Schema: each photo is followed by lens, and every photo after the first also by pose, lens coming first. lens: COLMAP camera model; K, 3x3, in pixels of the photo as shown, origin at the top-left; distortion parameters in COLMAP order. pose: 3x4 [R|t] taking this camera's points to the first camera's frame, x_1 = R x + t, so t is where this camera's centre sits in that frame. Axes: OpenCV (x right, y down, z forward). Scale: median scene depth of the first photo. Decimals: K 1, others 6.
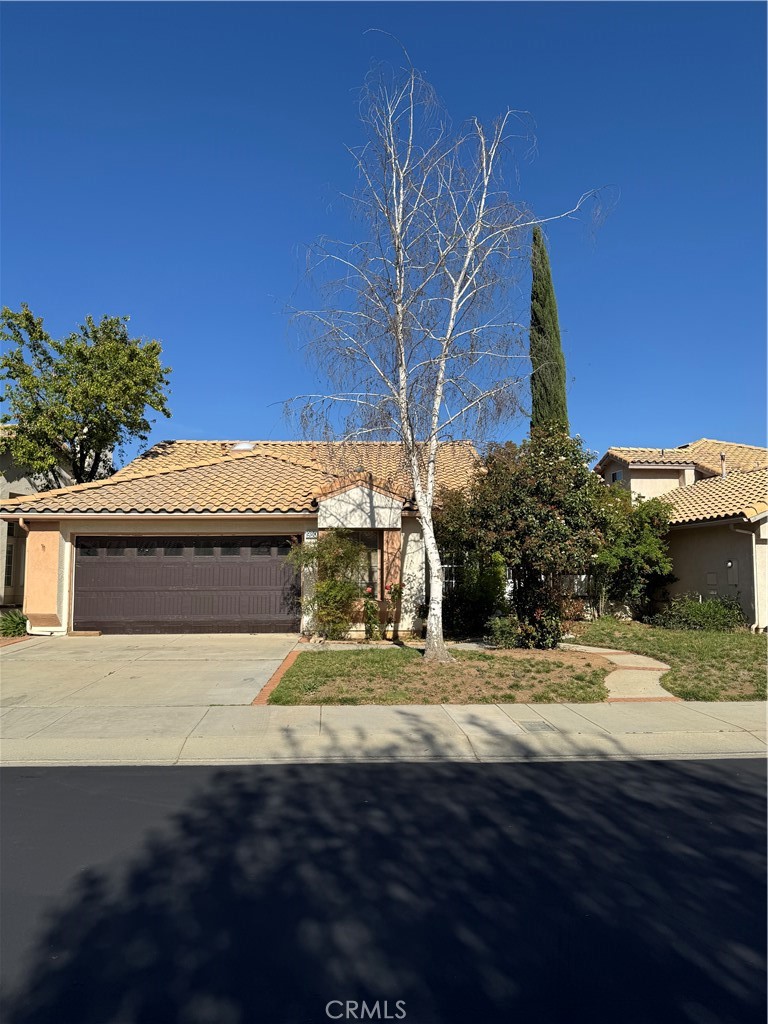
lens RADIAL K [[710.7, 0, 375.5], [0, 710.7, 513.0], [0, 0, 1]] dist [0.168024, -0.324929]
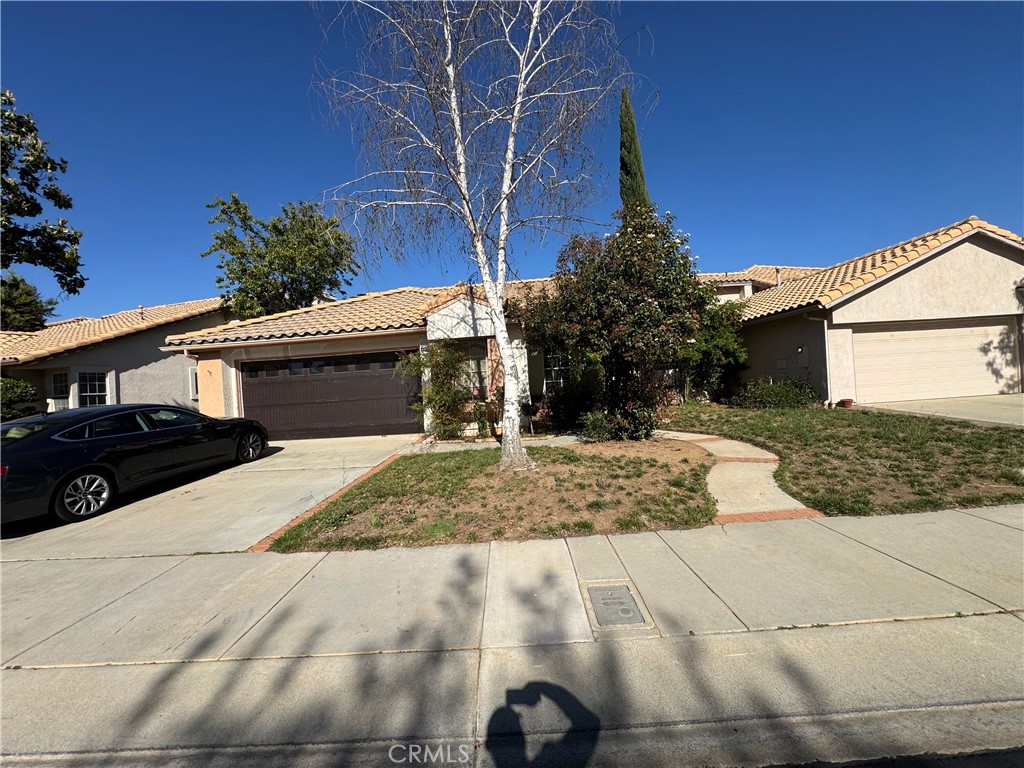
lens RADIAL K [[412.8, 0, 511.1], [0, 412.8, 387.5], [0, 0, 1]] dist [0.000365, 0.000089]
pose [[0.994695, -0.062711, -0.081547, 0.095839], [0.070346, 0.993046, 0.094396, 0.042417], [0.075061, -0.099631, 0.992189, 0.365467]]
